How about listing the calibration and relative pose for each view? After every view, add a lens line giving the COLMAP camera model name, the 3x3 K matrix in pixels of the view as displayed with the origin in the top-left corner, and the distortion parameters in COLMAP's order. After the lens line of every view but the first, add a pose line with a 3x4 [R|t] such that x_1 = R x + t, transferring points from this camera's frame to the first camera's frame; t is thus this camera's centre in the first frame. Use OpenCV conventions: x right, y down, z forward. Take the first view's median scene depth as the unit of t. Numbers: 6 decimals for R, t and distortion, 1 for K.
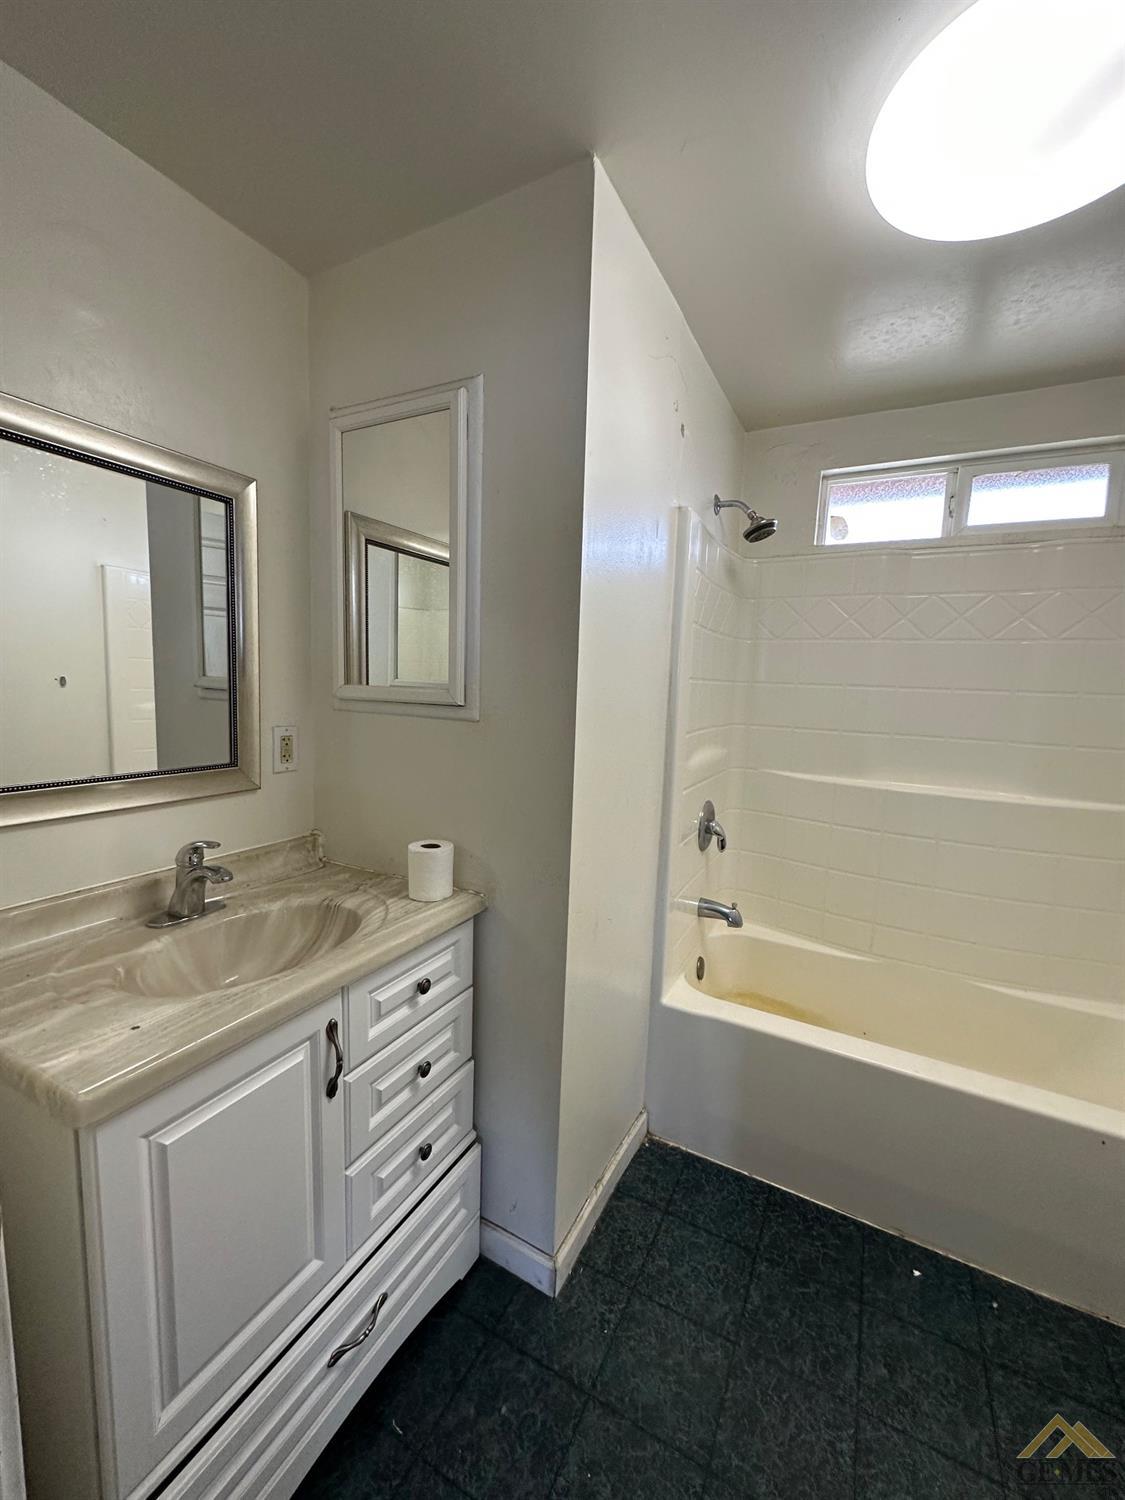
lens RADIAL K [[600.3, 0, 567.2], [0, 600.3, 747.6], [0, 0, 1]] dist [-0.001032, -0.000092]
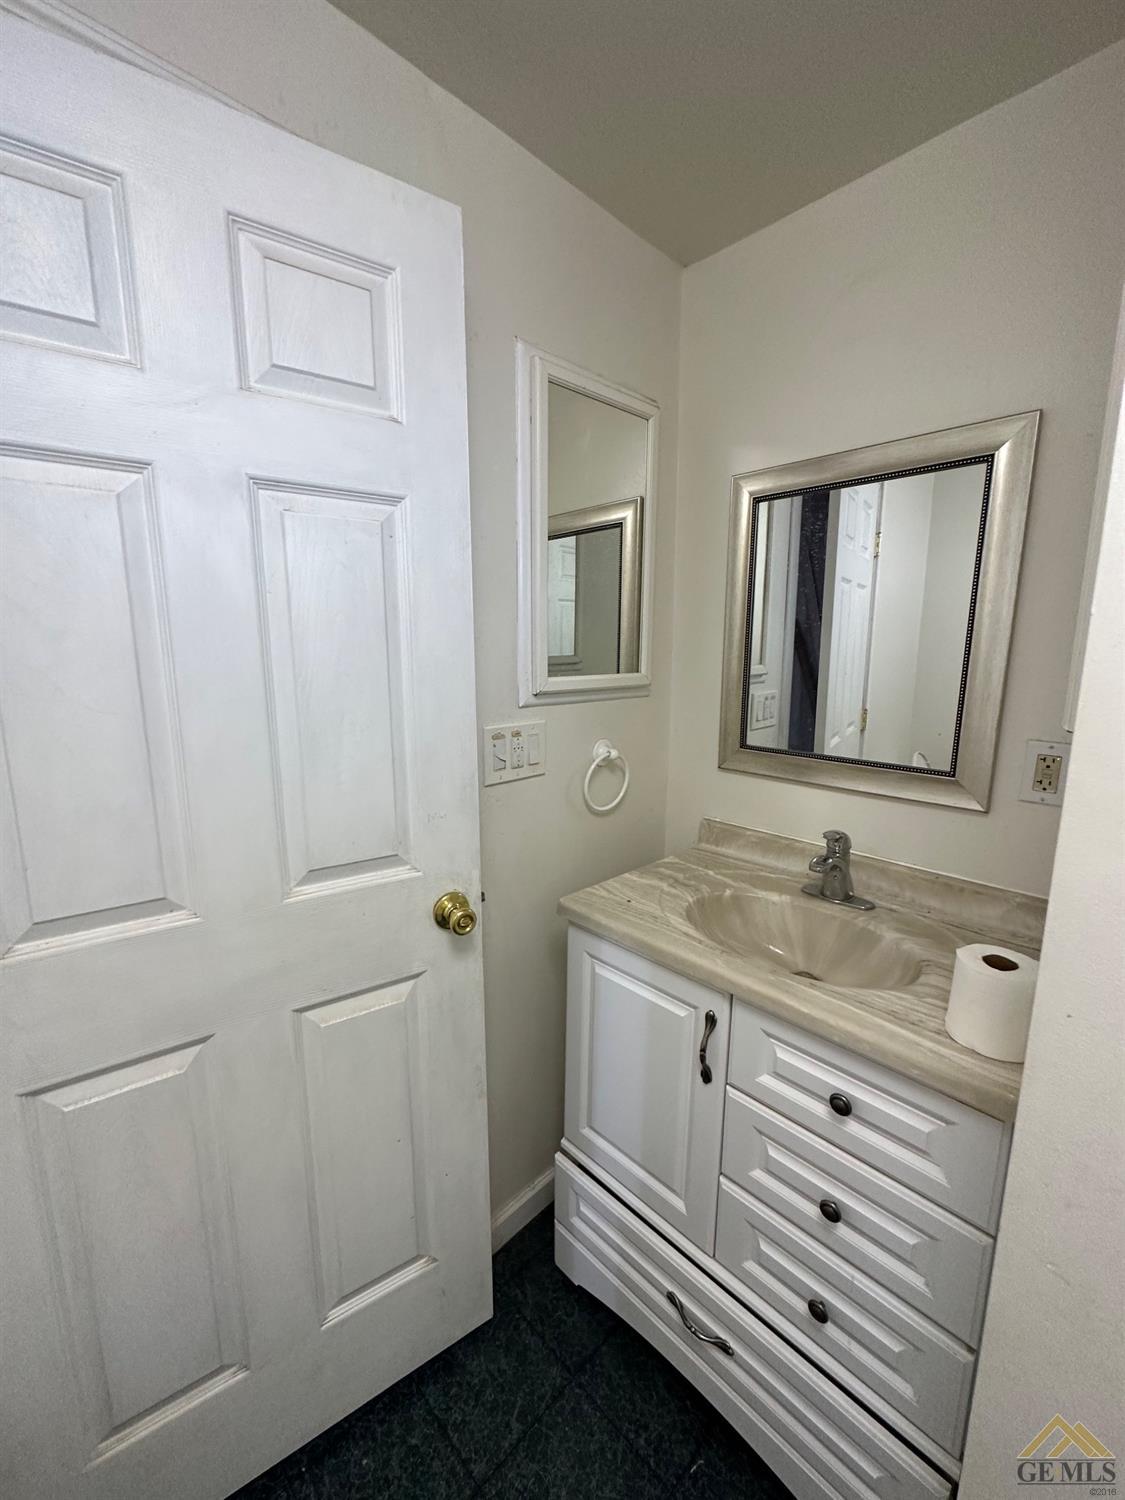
lens RADIAL K [[600.3, 0, 563.3], [0, 600.3, 763.5], [0, 0, 1]] dist [-0.001032, -0.000092]
pose [[-0.316180, 0.141984, -0.938014, 0.591771], [-0.119975, 0.974815, 0.187995, -0.114169], [0.941082, 0.171978, -0.291183, 1.024598]]
